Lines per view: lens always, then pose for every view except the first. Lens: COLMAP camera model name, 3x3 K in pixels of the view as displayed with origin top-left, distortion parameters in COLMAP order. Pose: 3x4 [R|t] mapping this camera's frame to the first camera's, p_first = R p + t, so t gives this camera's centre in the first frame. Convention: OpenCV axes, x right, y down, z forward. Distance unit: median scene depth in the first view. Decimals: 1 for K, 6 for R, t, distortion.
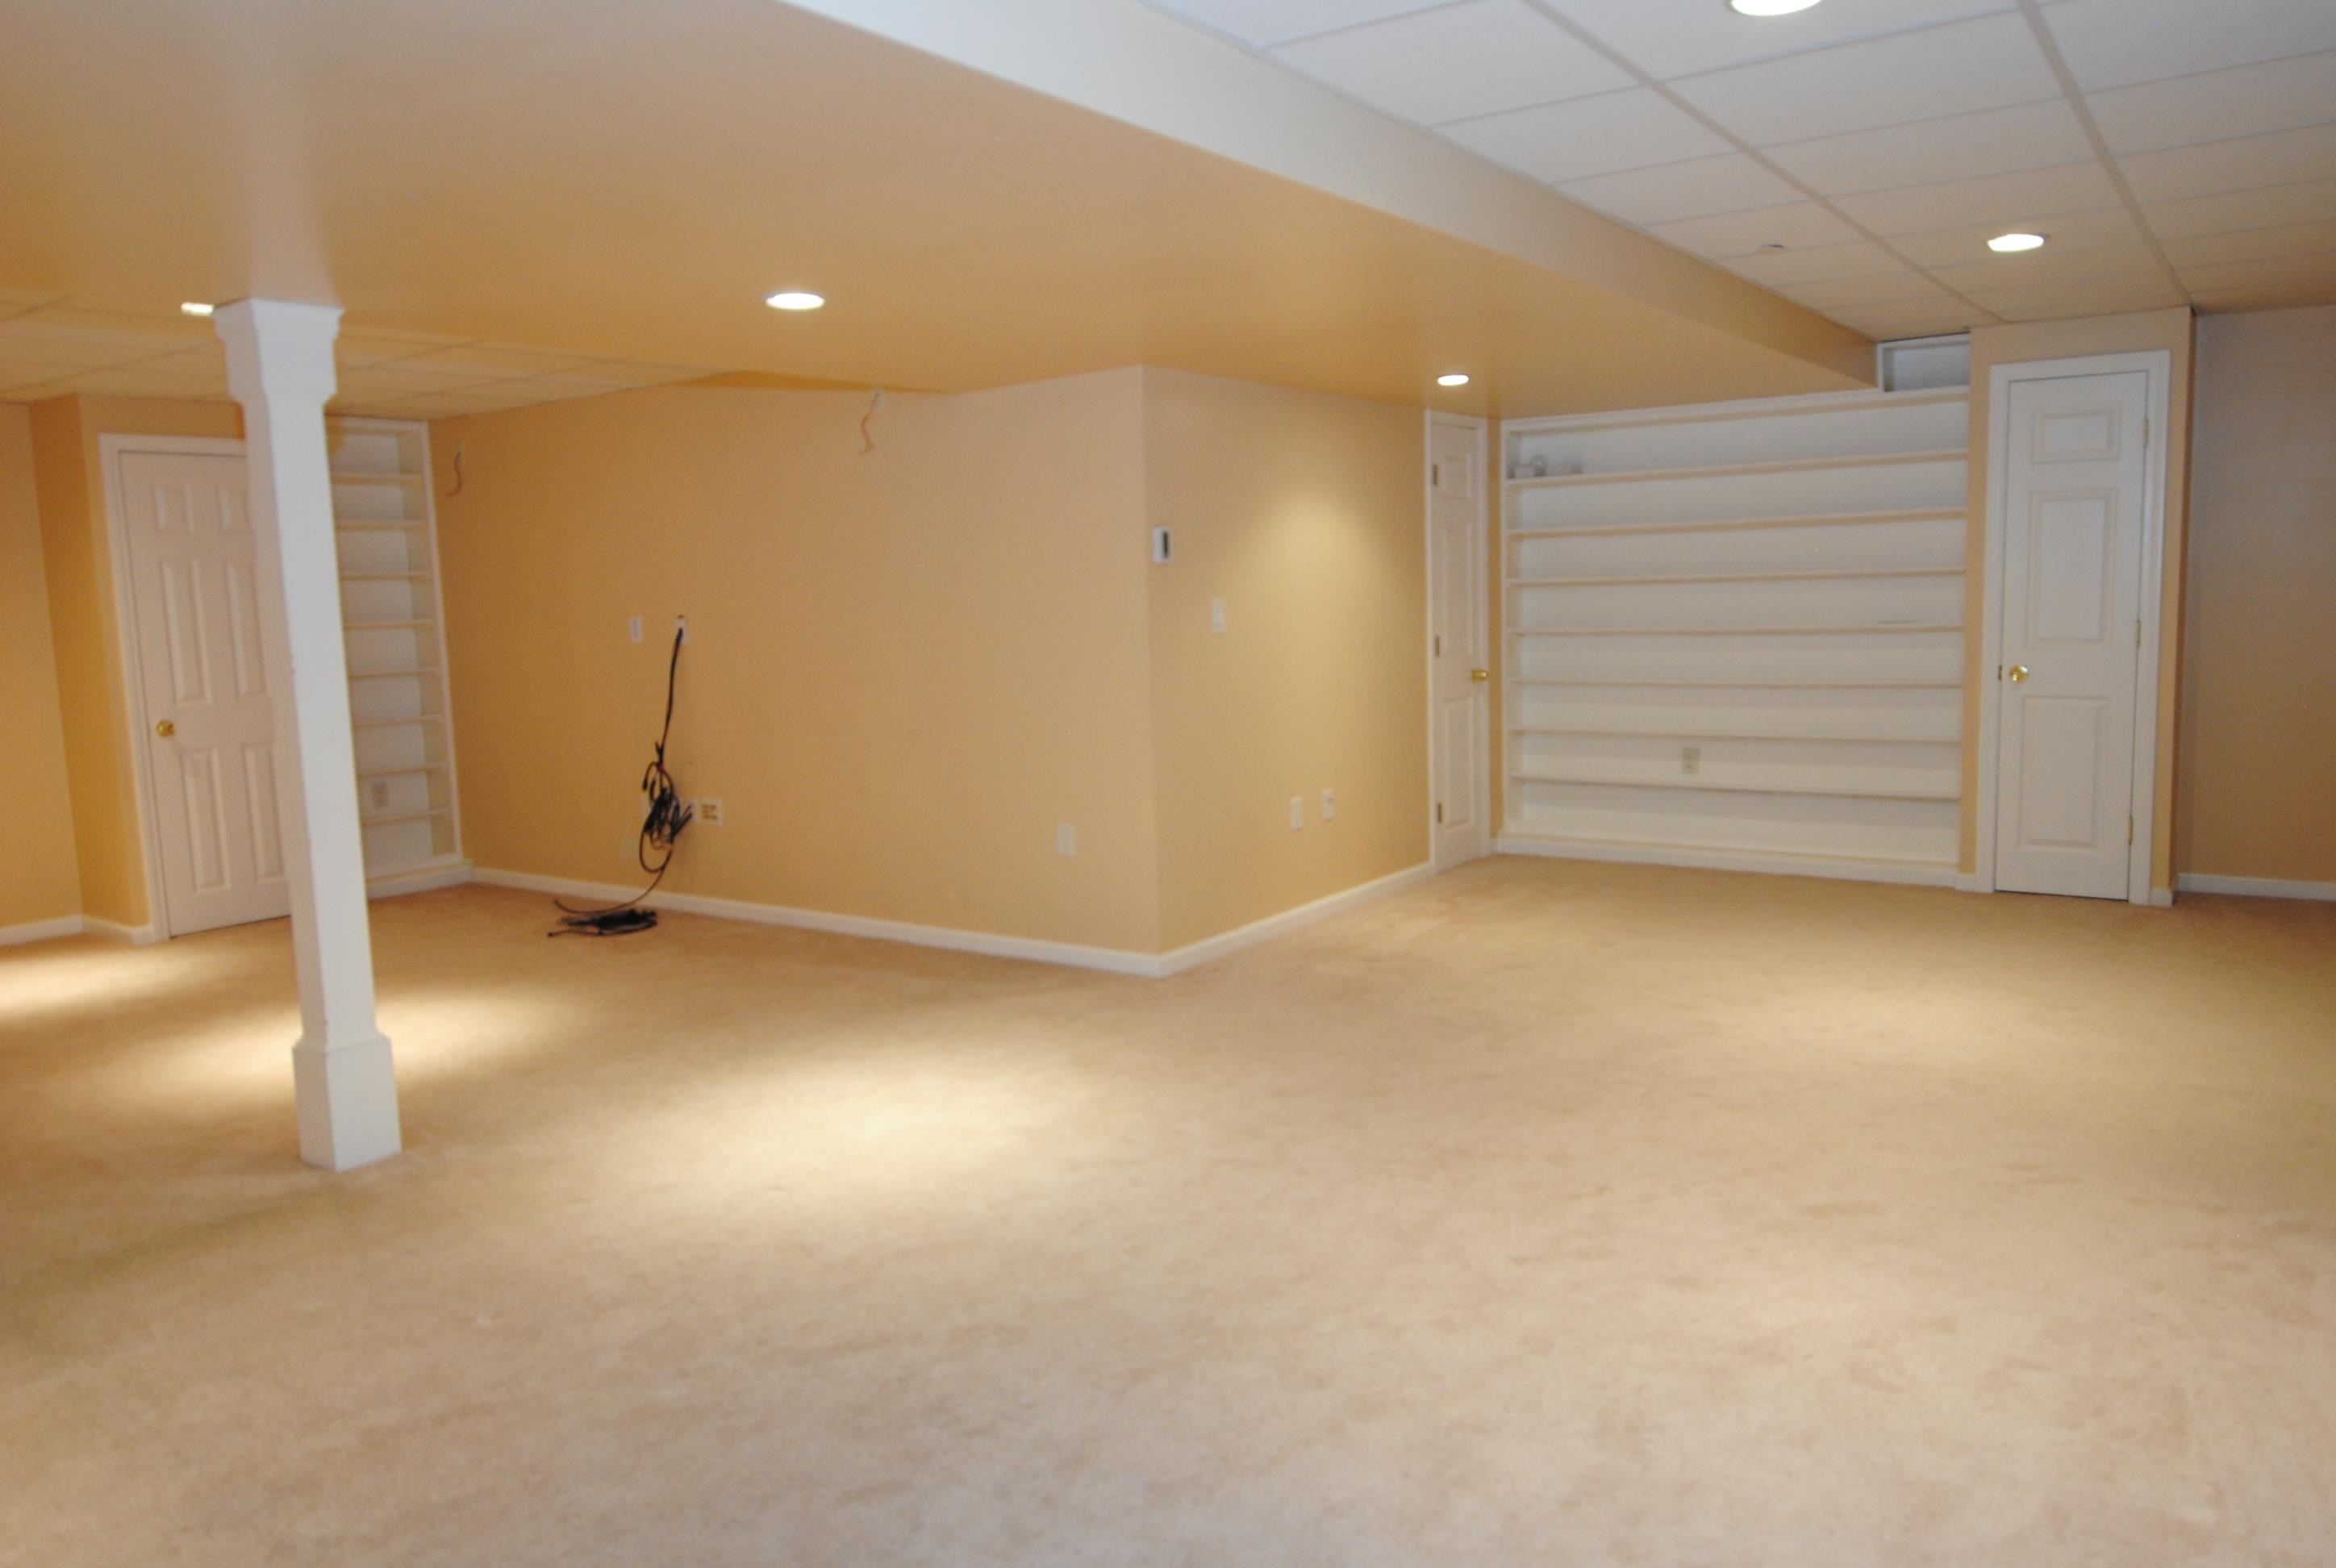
lens RADIAL K [[1621.7, 0, 1168.4], [0, 1621.7, 775.6], [0, 0, 1]] dist [0.023917, -0.045091]
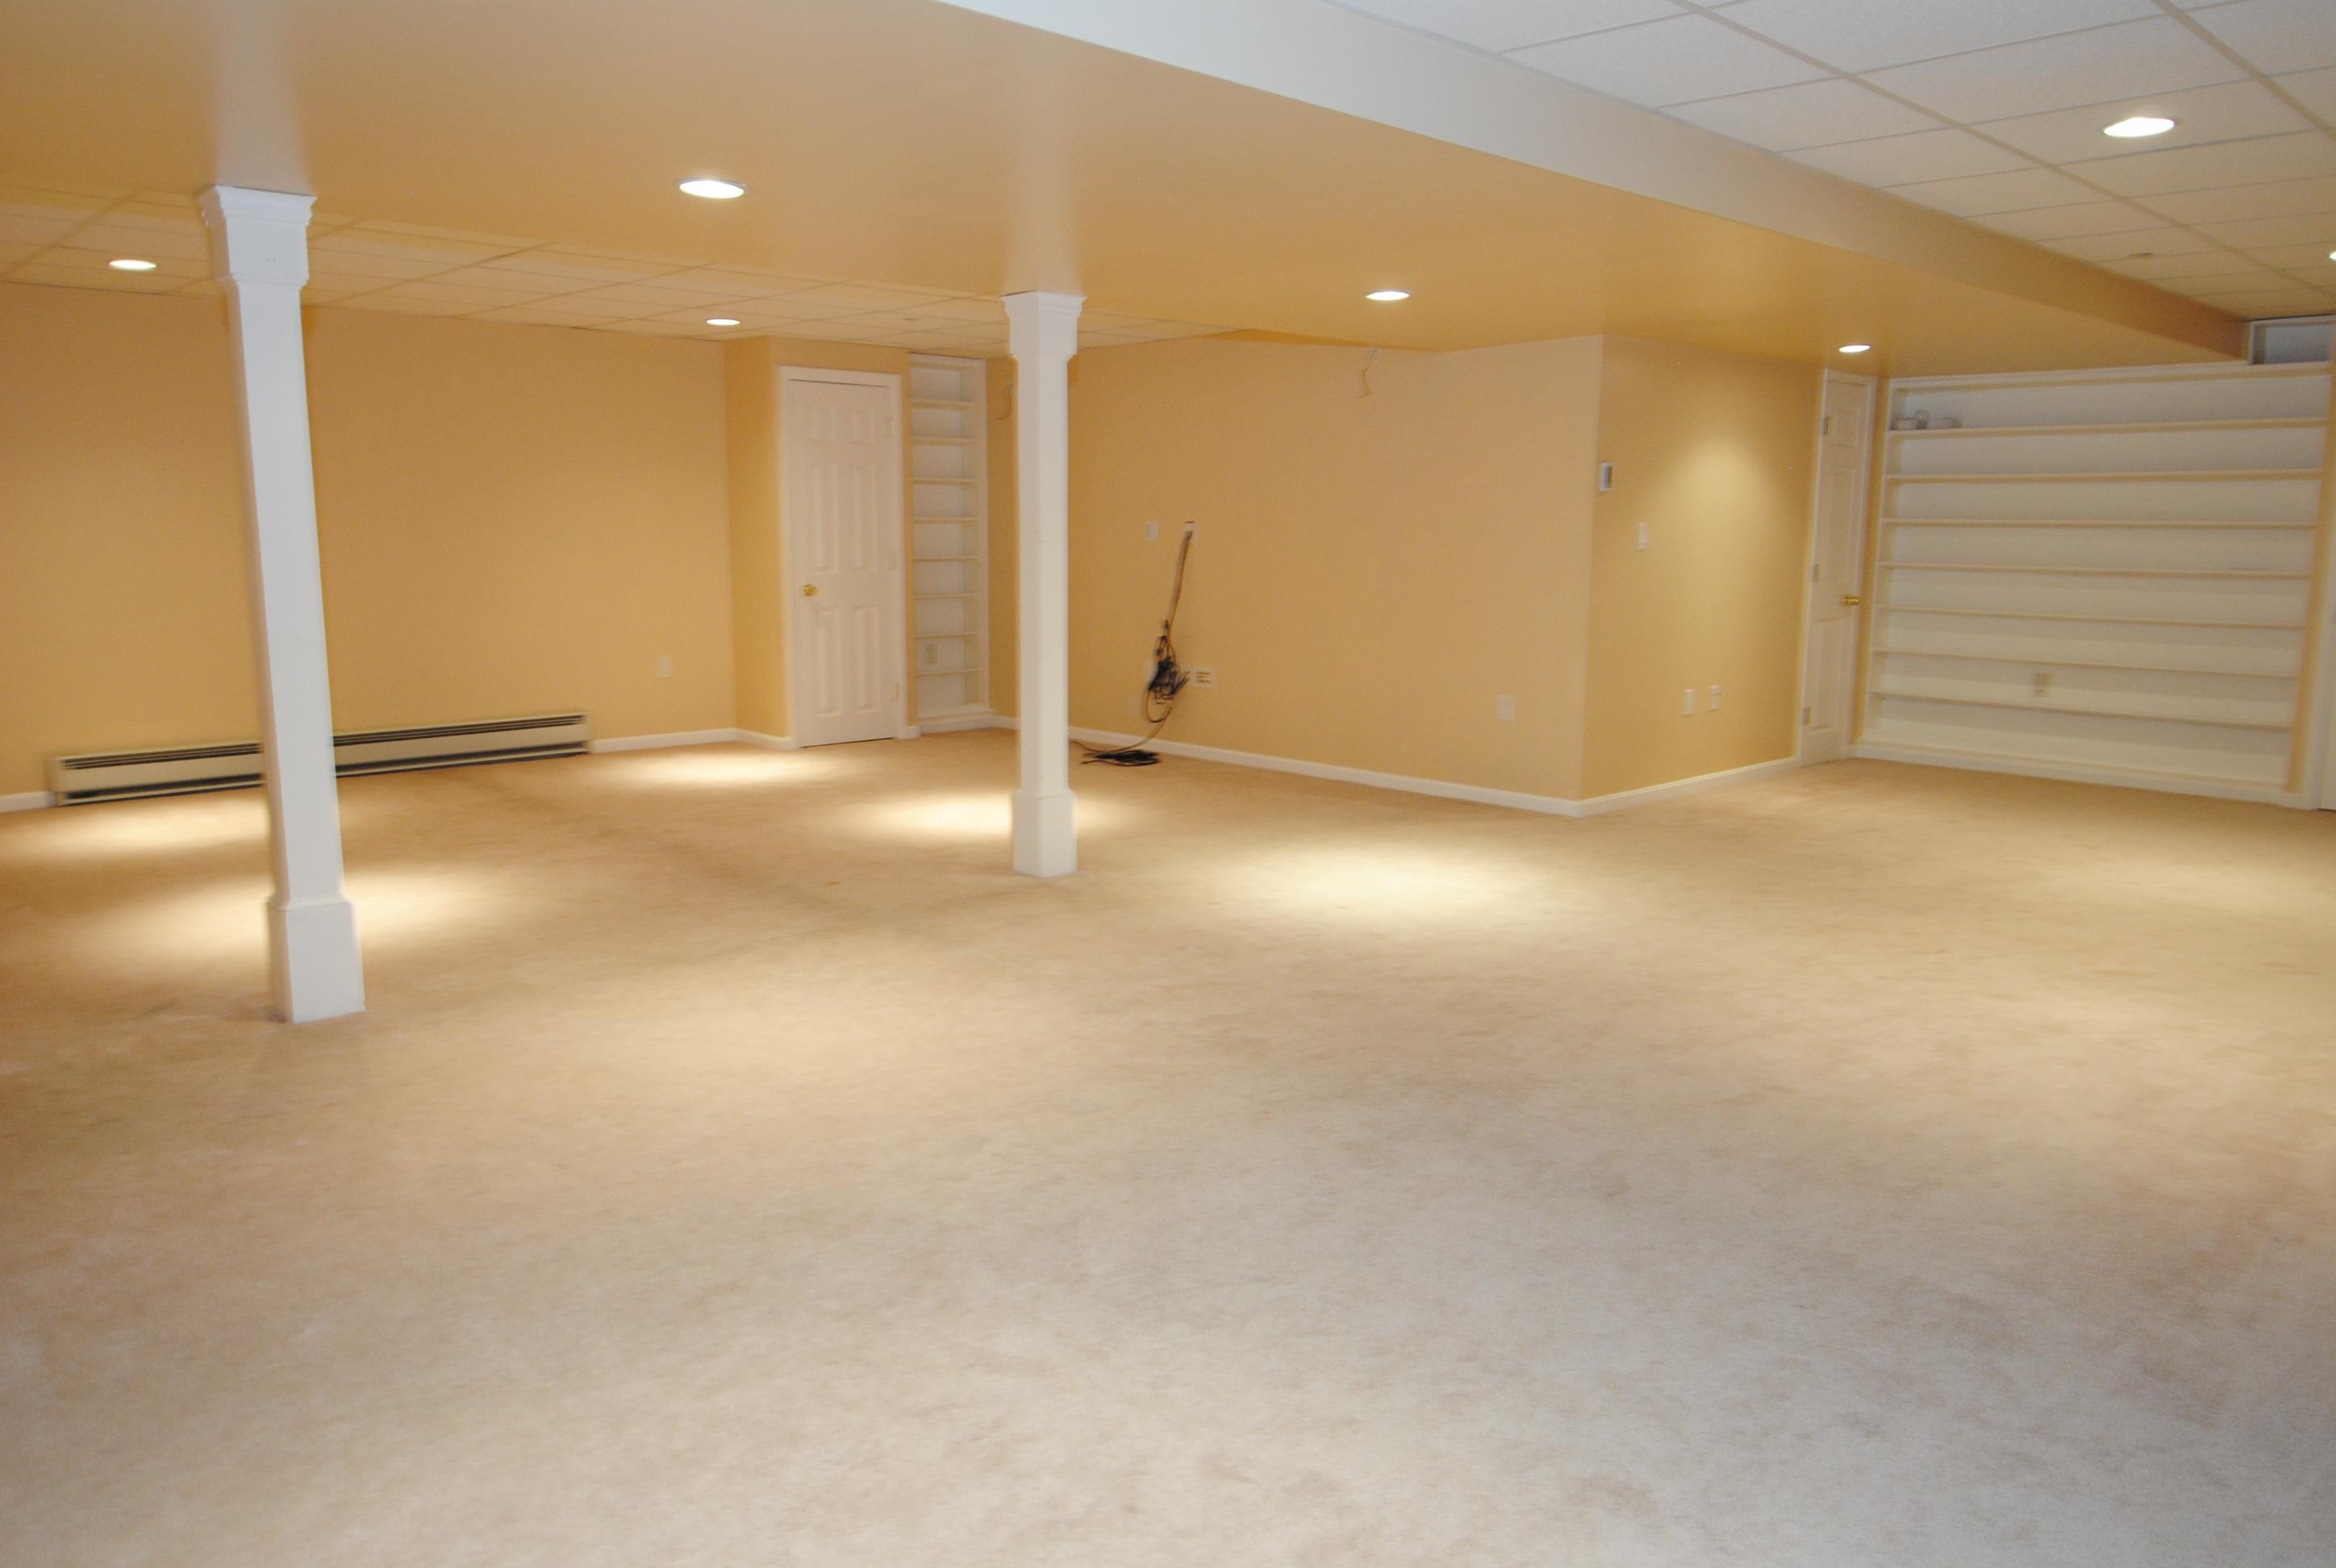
lens RADIAL K [[1621.7, 0, 1168.4], [0, 1621.7, 775.6], [0, 0, 1]] dist [0.023917, -0.045091]
pose [[0.981332, 0.068279, -0.179794, -0.073425], [-0.060677, 0.997029, 0.047449, 0.039420], [0.182500, -0.035654, 0.982559, -0.246605]]
